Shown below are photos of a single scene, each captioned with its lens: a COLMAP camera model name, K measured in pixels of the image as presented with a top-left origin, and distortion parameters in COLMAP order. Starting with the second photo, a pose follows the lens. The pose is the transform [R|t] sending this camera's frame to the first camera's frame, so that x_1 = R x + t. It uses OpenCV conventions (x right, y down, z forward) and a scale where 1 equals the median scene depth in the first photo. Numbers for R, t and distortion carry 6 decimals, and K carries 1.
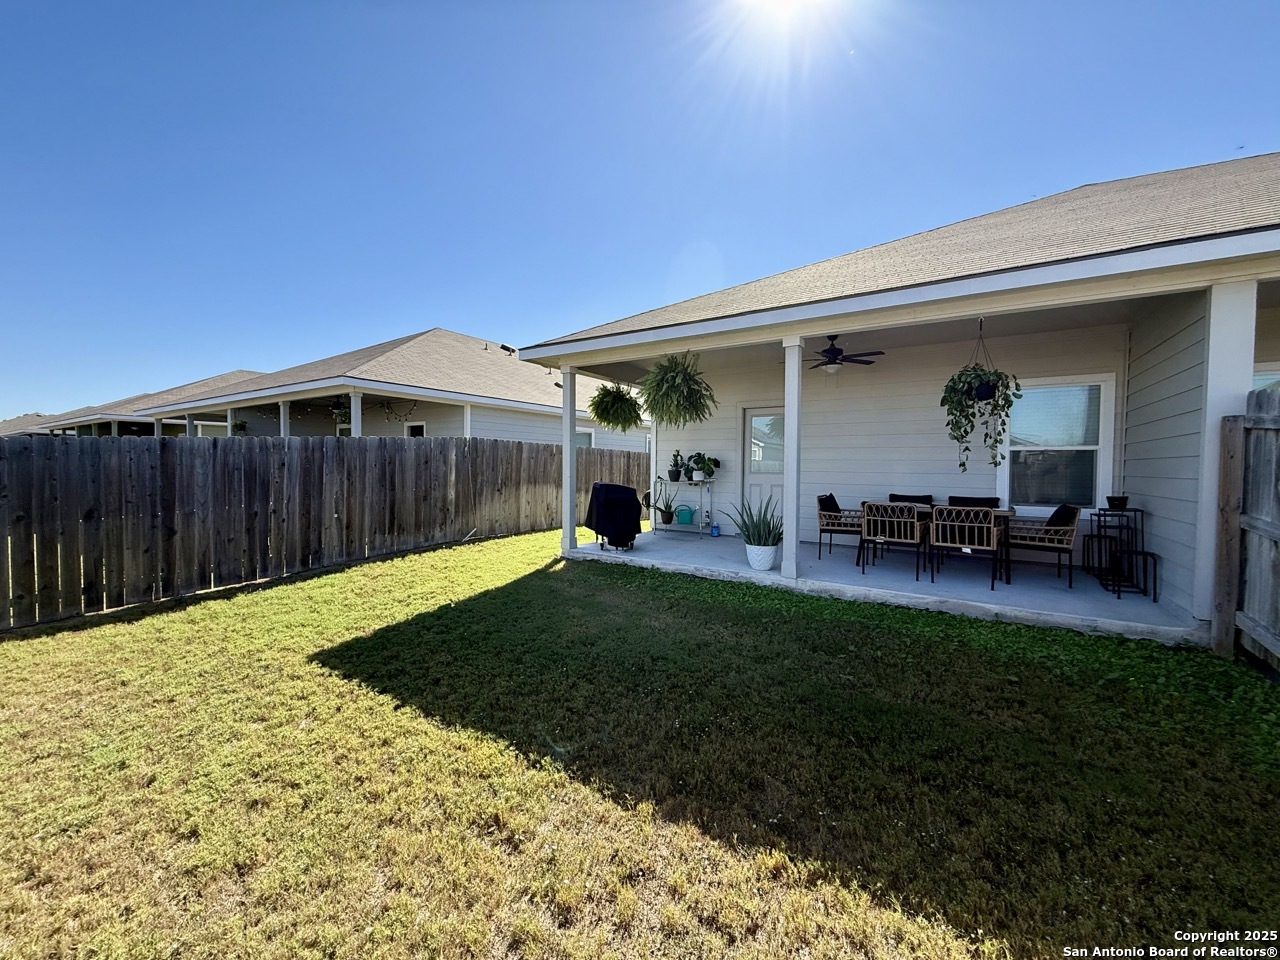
lens RADIAL K [[509.9, 0, 640.0], [0, 509.9, 480.0], [0, 0, 1]] dist [-0.000184, -0.000040]
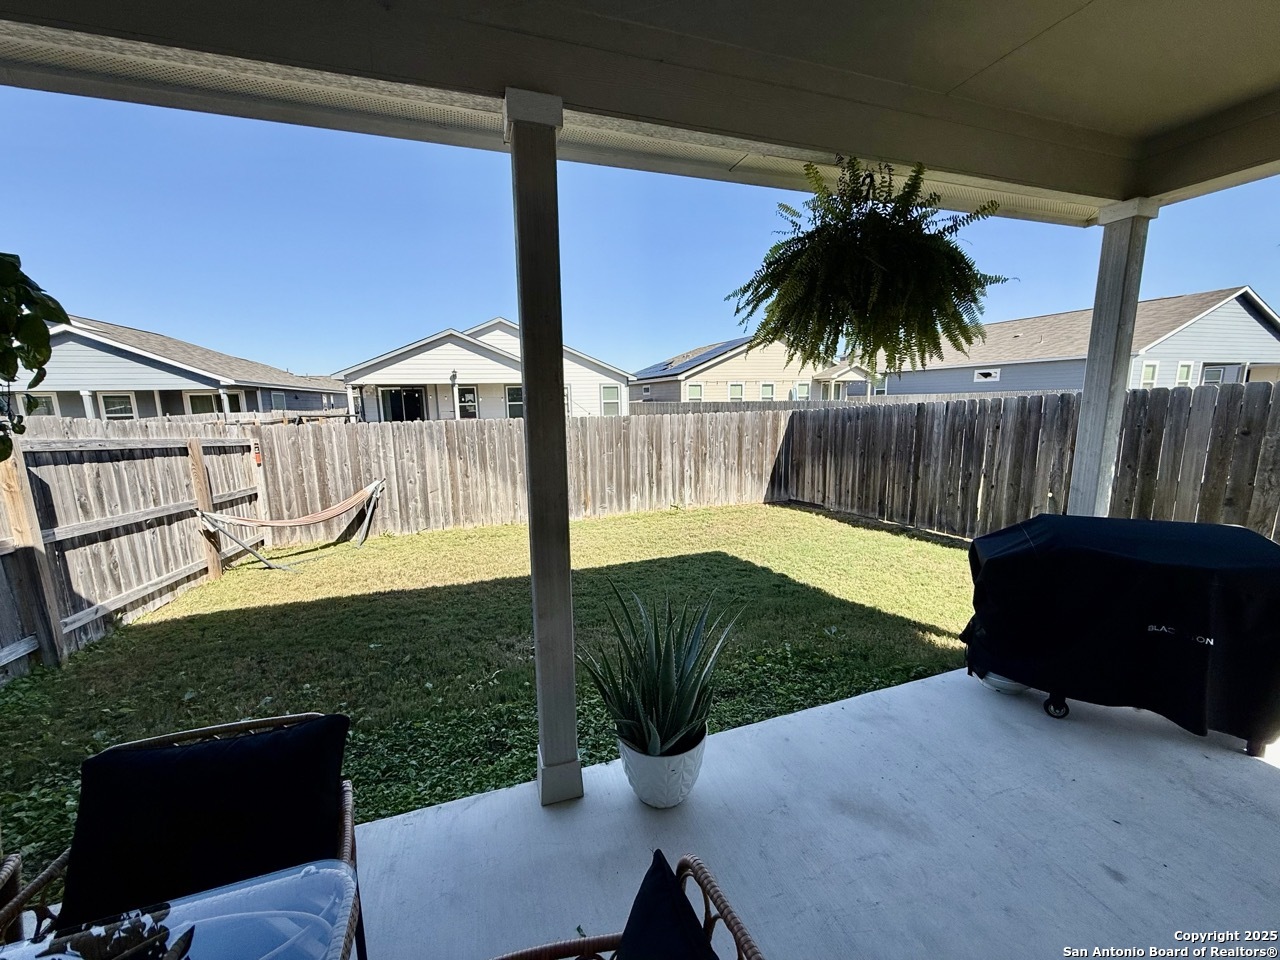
lens RADIAL K [[509.9, 0, 640.0], [0, 509.9, 480.0], [0, 0, 1]] dist [-0.000184, -0.000040]
pose [[-0.597566, 0.126235, -0.791821, 0.480044], [-0.012869, 0.985892, 0.166886, -0.090271], [0.801717, 0.109915, -0.587511, 1.129925]]
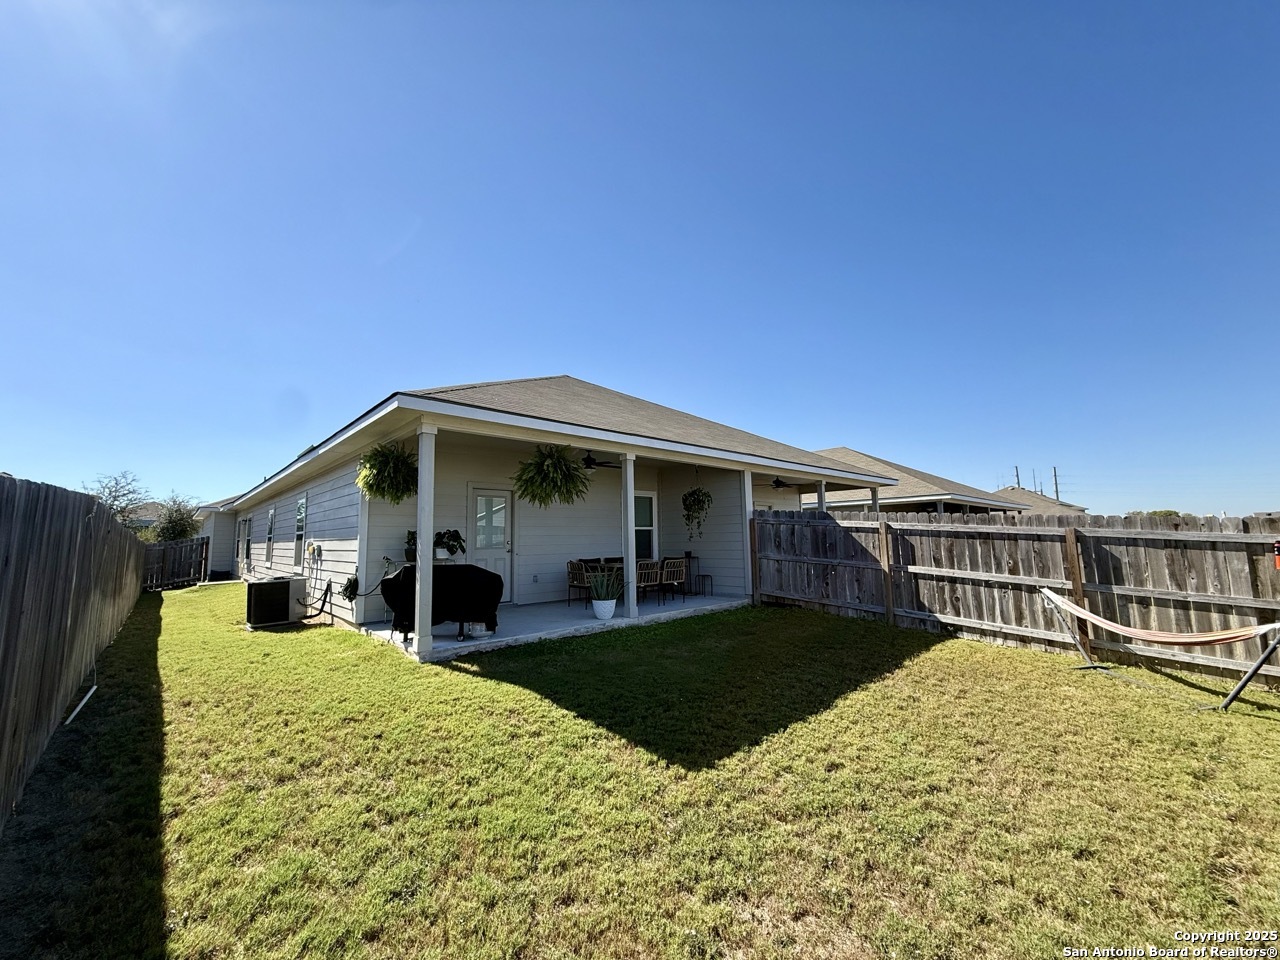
lens RADIAL K [[509.9, 0, 640.0], [0, 509.9, 480.0], [0, 0, 1]] dist [-0.000184, -0.000040]
pose [[0.236529, 0.093401, 0.967125, -1.037766], [0.049423, 0.992924, -0.107980, -0.035339], [-0.970367, 0.073339, 0.230239, 0.572346]]
